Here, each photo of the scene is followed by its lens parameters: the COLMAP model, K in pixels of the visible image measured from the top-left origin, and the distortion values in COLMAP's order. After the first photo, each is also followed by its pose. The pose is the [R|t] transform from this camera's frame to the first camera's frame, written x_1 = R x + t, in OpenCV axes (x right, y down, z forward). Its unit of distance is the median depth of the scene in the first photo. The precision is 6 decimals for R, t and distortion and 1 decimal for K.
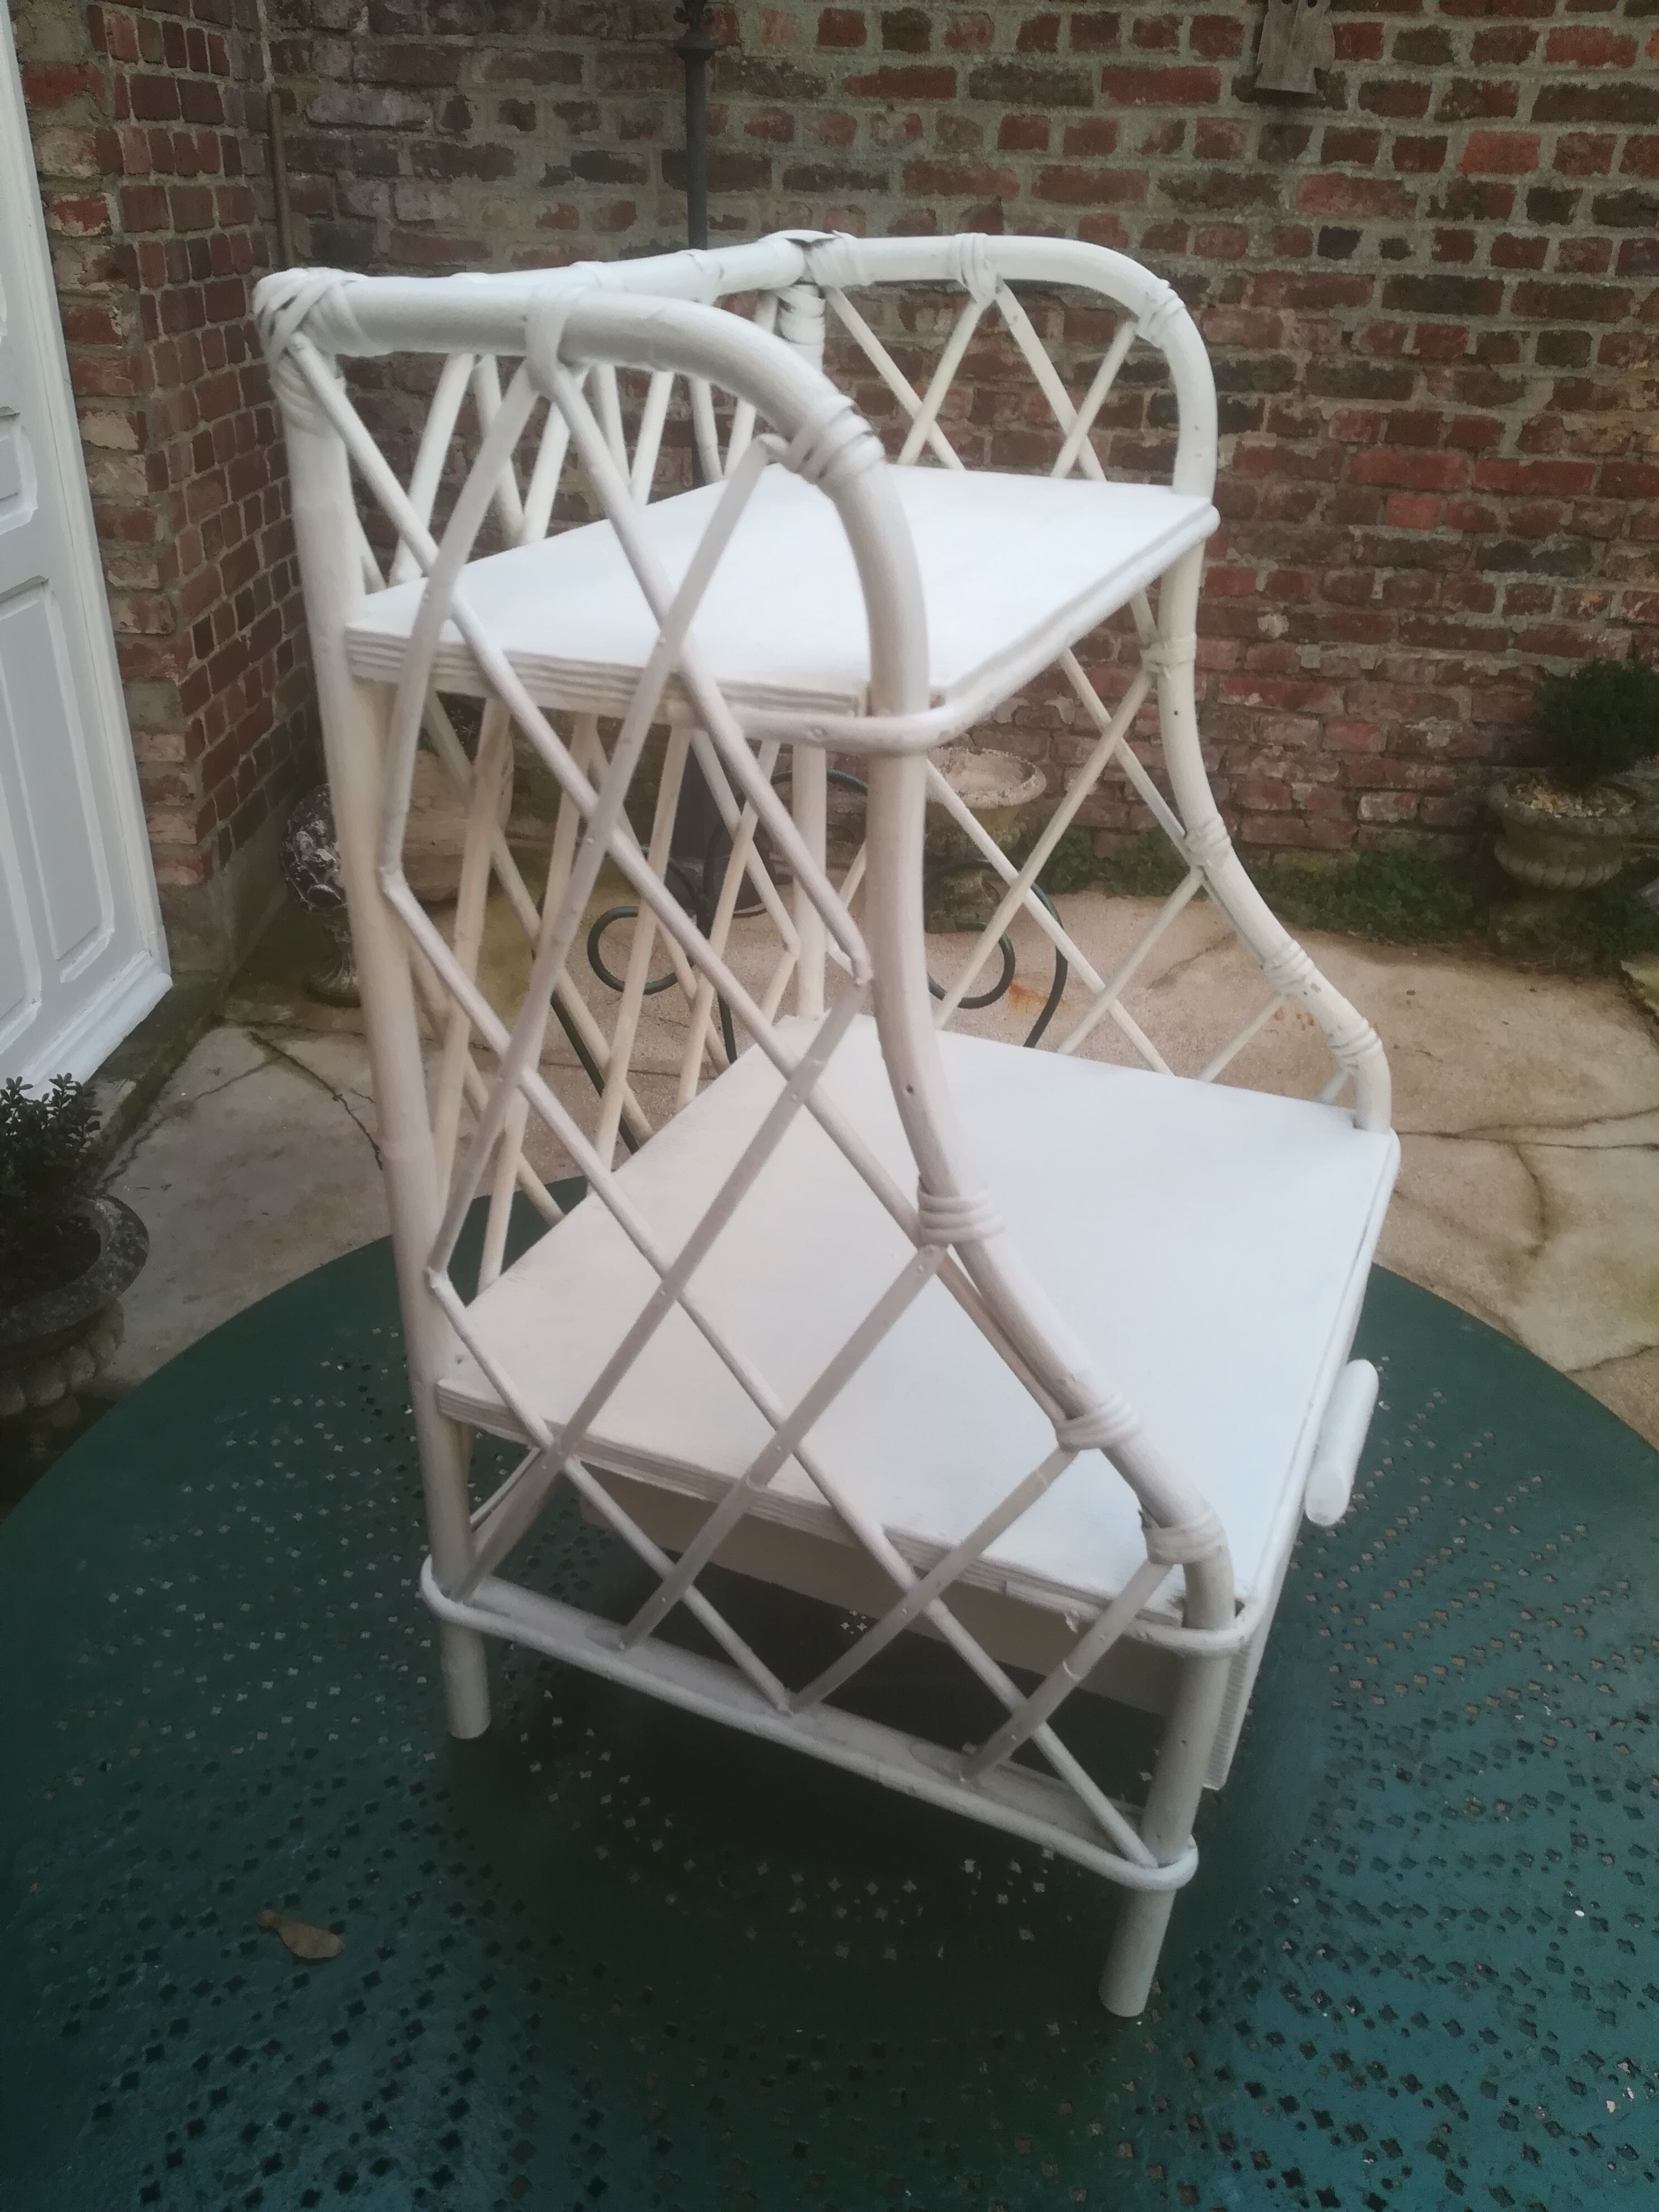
lens RADIAL K [[1720.4, 0, 829.5], [0, 1720.4, 1106.0], [0, 0, 1]] dist [0.046241, -0.042506]
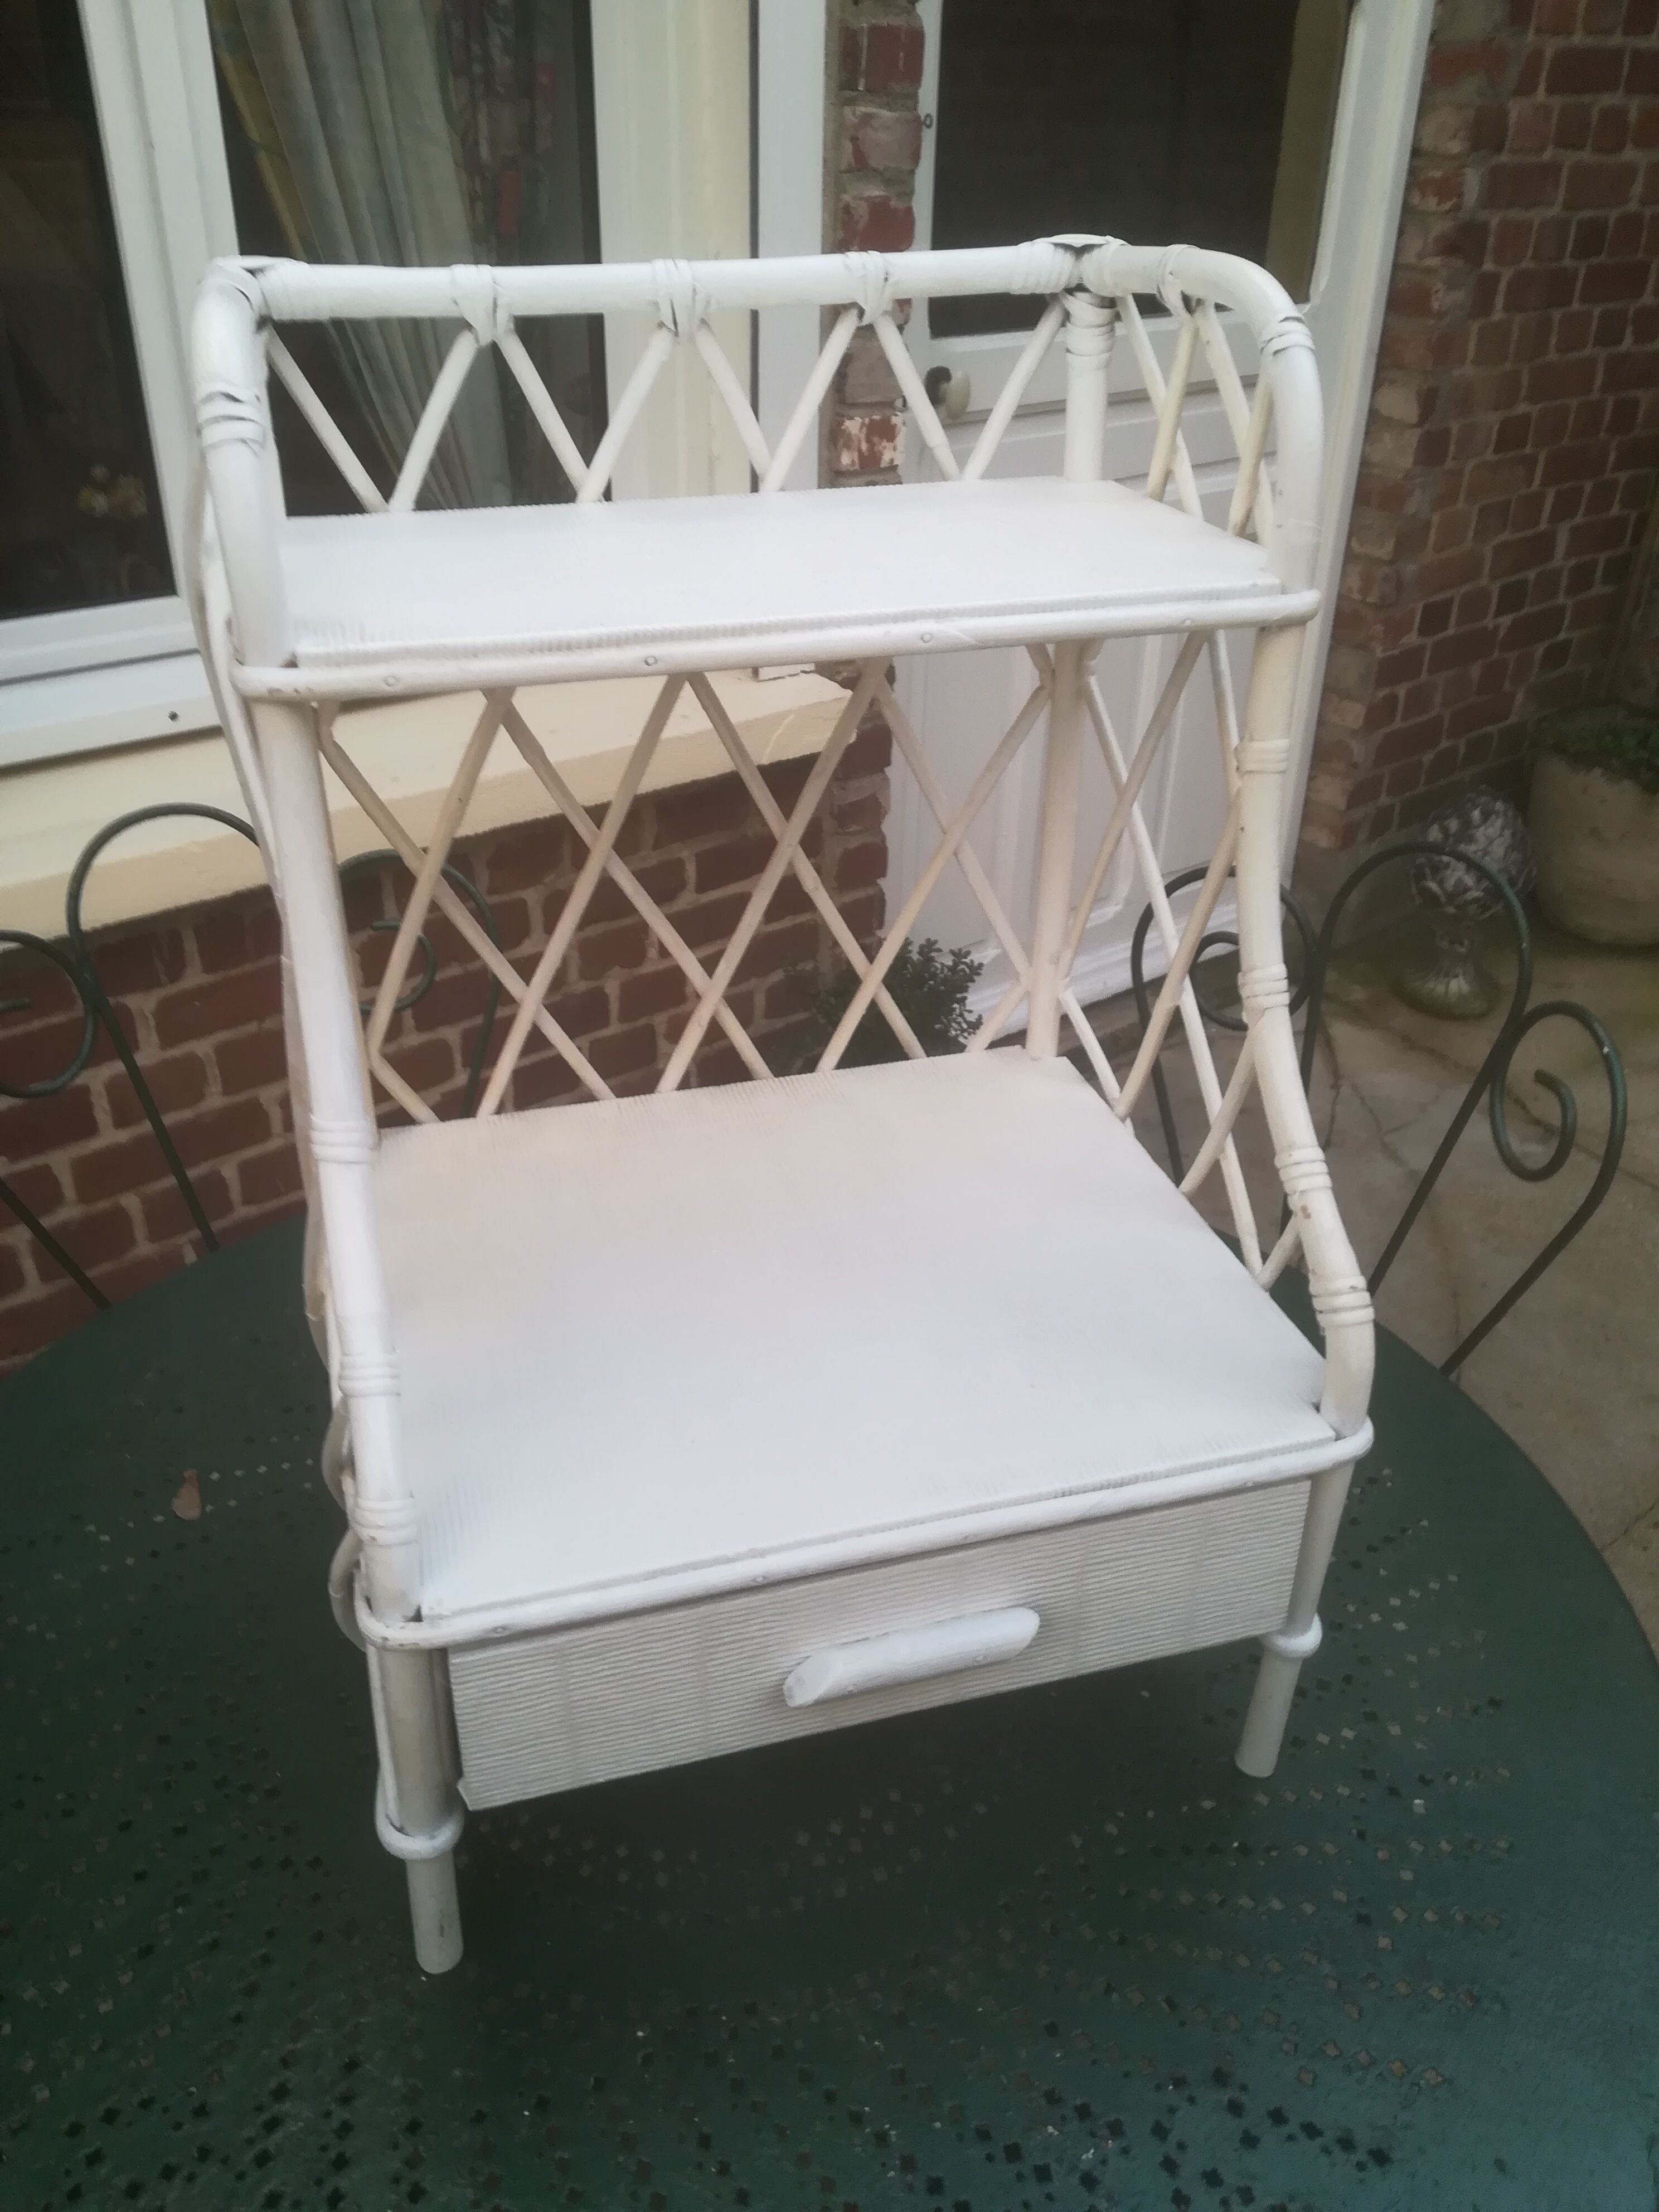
lens RADIAL K [[1739.9, 0, 829.5], [0, 1739.9, 1106.0], [0, 0, 1]] dist [0.046002, -0.051764]
pose [[0.639207, 0.370887, -0.673689, 0.194374], [-0.363188, 0.917760, 0.160658, -0.046986], [0.677871, 0.141982, 0.721340, 0.077726]]
